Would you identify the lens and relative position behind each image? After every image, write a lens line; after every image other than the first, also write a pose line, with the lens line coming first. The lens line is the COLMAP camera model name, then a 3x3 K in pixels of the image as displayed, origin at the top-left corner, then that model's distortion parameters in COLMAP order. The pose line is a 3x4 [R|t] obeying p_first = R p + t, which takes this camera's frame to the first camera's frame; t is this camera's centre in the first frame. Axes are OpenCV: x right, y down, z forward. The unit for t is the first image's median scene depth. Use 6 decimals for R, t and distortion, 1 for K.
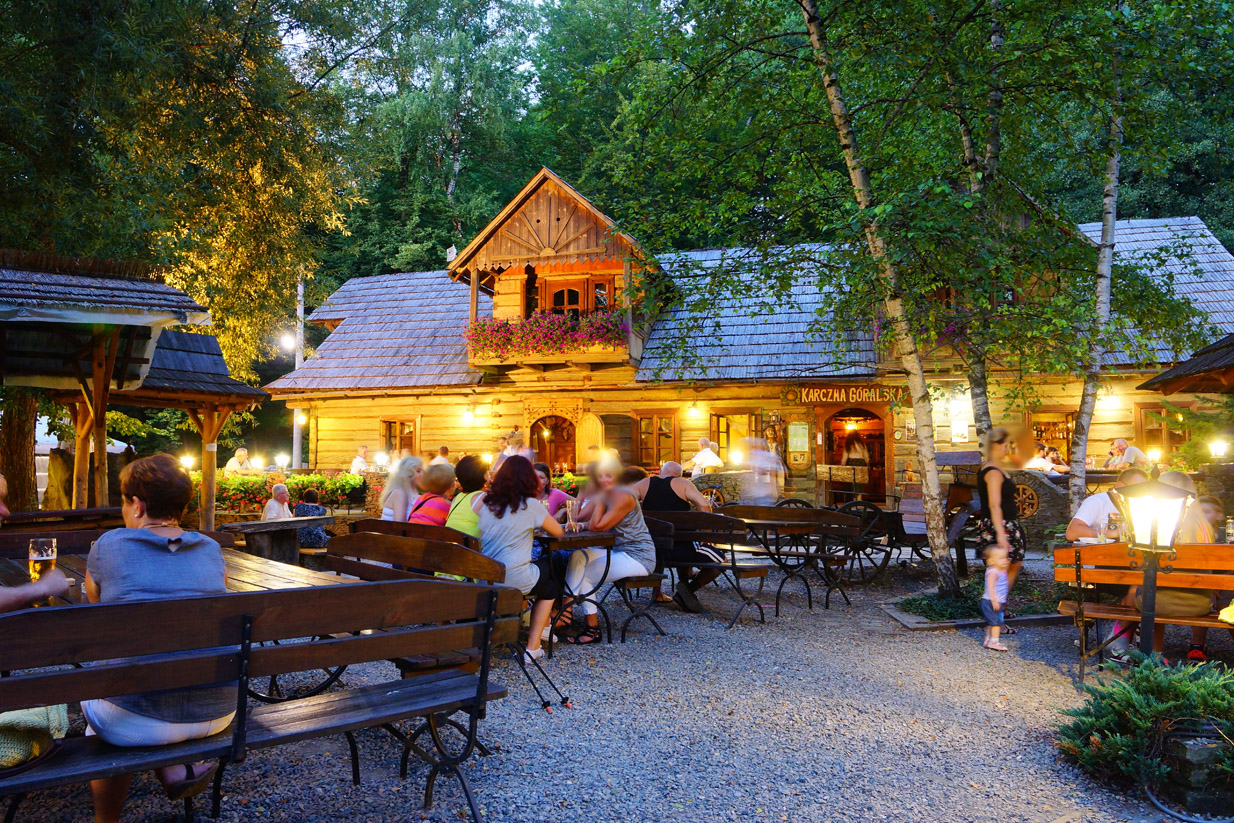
lens RADIAL K [[864.1, 0, 617.4], [0, 864.1, 409.9], [0, 0, 1]] dist [-0.035023, 0.002636]
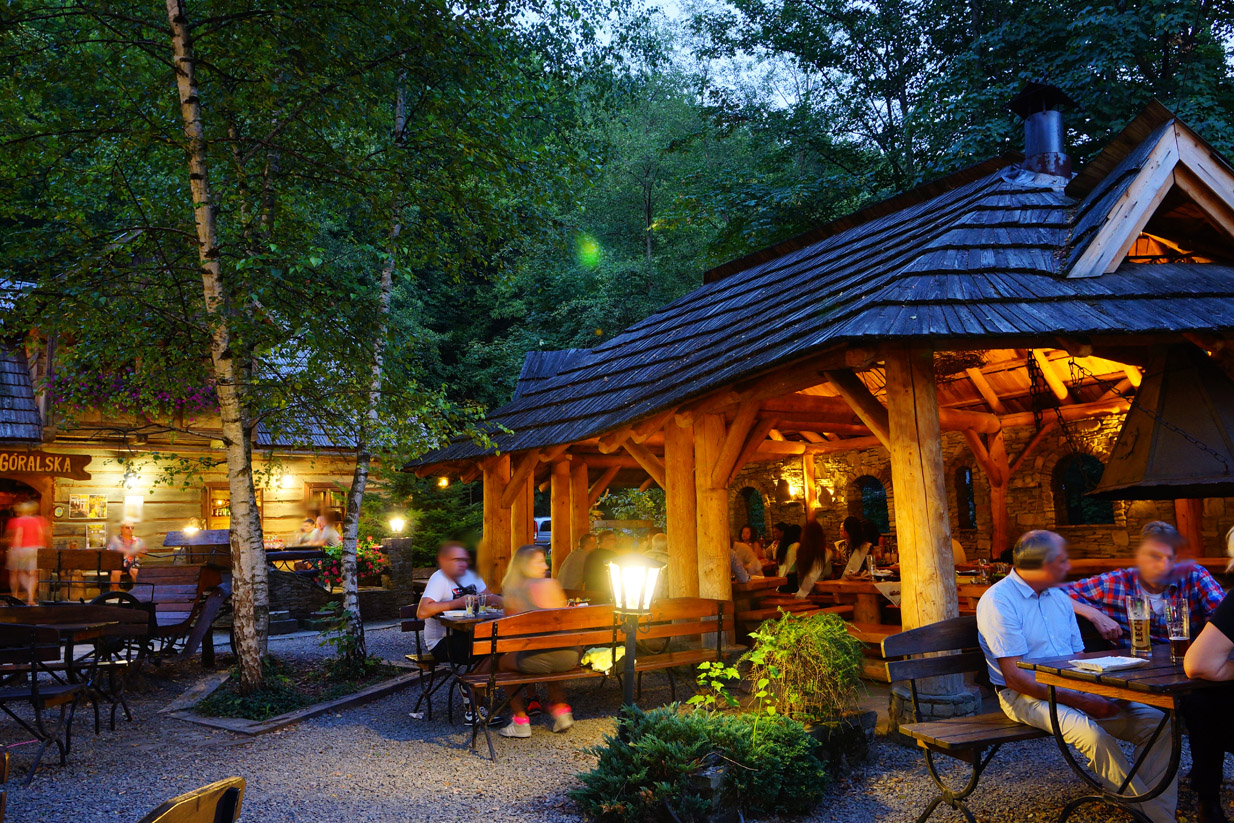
lens RADIAL K [[864.1, 0, 617.4], [0, 864.1, 417.0], [0, 0, 1]] dist [-0.035023, 0.002636]
pose [[0.566958, 0.089776, 0.818840, -0.163502], [-0.023067, 0.995384, -0.093160, 0.004225], [-0.823424, 0.033930, 0.566412, 0.160697]]
